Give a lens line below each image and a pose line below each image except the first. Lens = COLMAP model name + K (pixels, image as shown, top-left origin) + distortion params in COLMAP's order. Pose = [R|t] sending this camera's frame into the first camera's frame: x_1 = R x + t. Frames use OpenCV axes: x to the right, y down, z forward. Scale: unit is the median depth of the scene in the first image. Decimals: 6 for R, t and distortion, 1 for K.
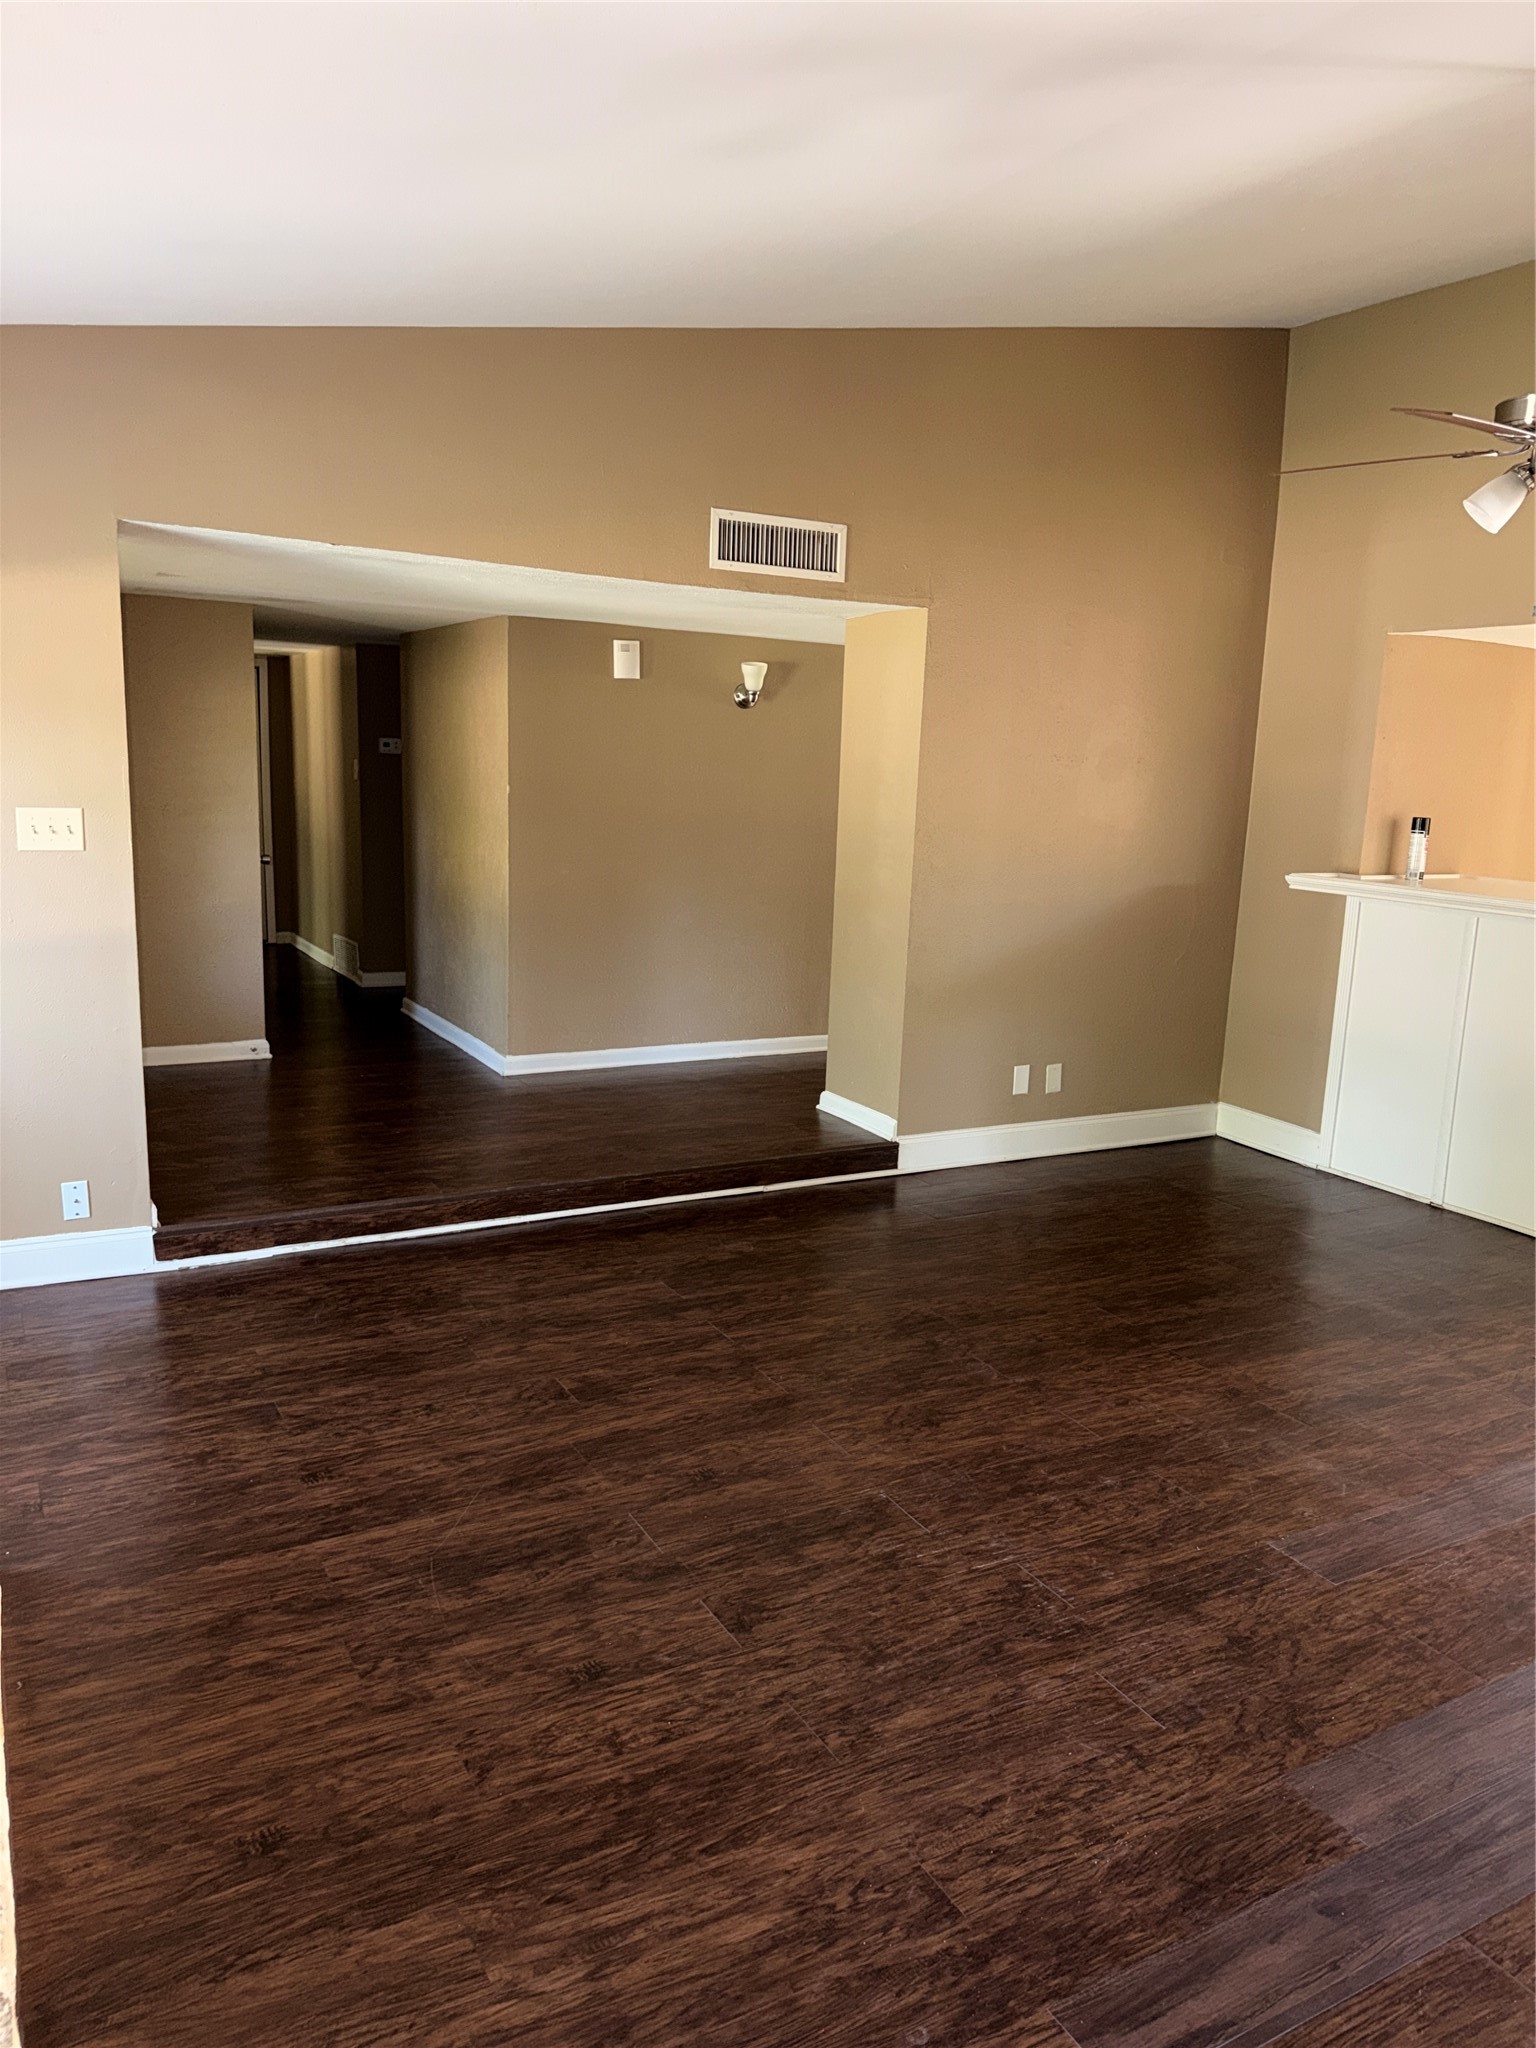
lens RADIAL K [[1413.2, 0, 779.3], [0, 1413.2, 1041.0], [0, 0, 1]] dist [0.107674, -0.139652]
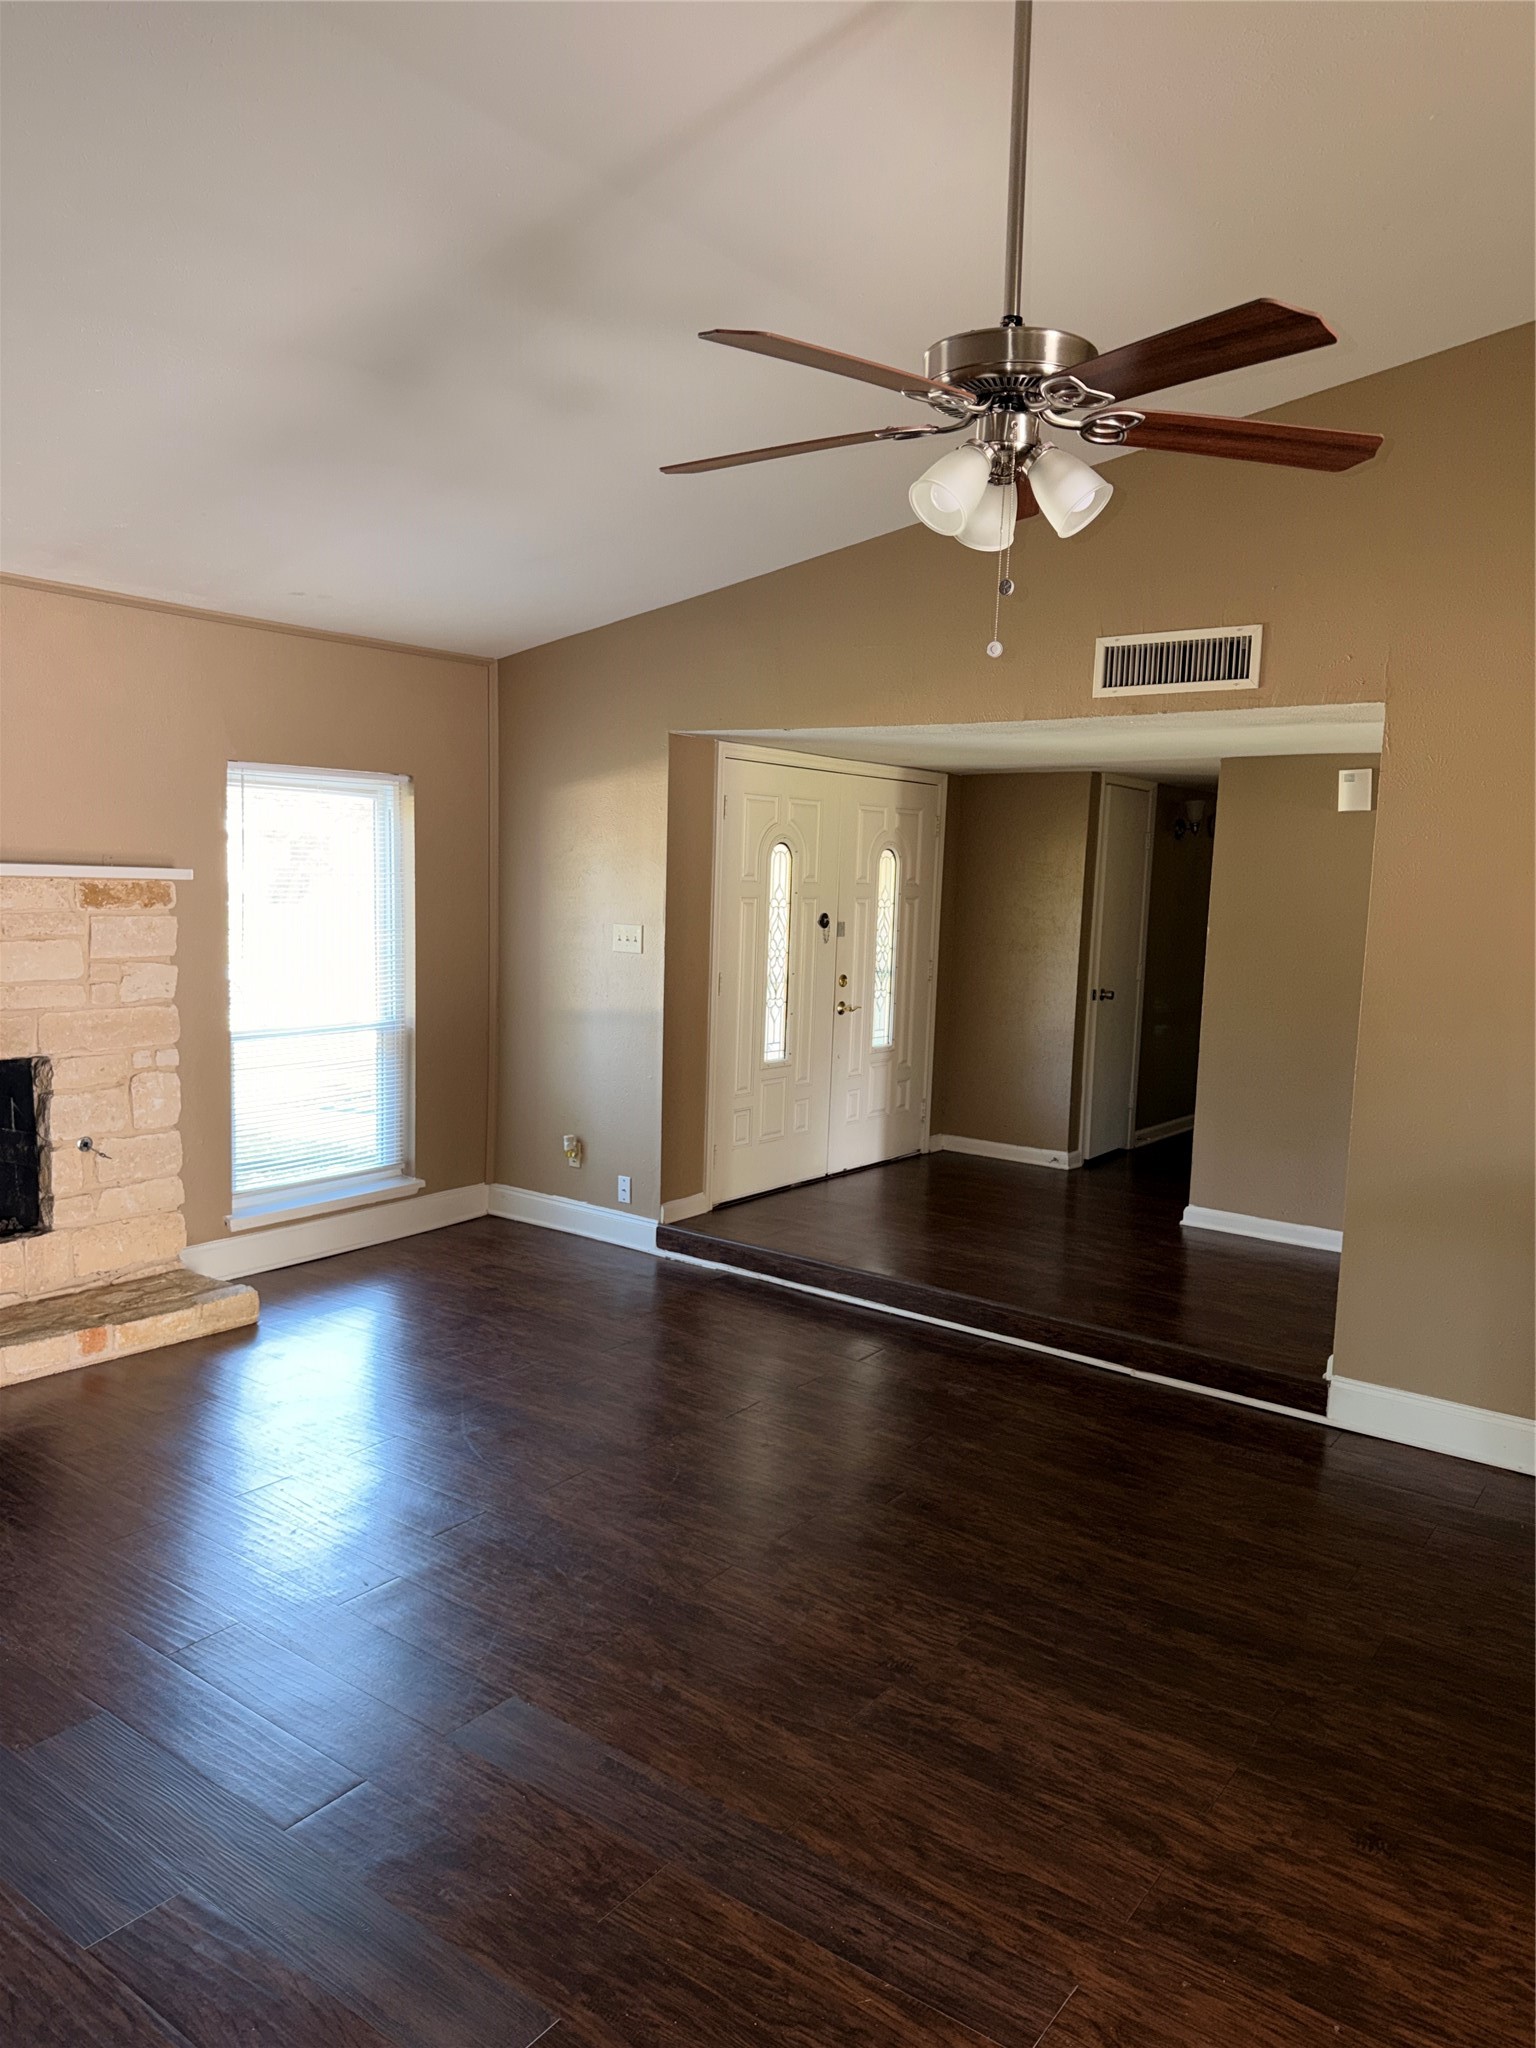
lens RADIAL K [[1441.5, 0, 768.0], [0, 1441.5, 1024.0], [0, 0, 1]] dist [0.181717, -0.392866]
pose [[0.413052, 0.073989, -0.907697, 0.779168], [-0.195646, 0.980632, -0.009095, -0.060130], [0.889444, 0.181344, 0.419528, 0.423252]]
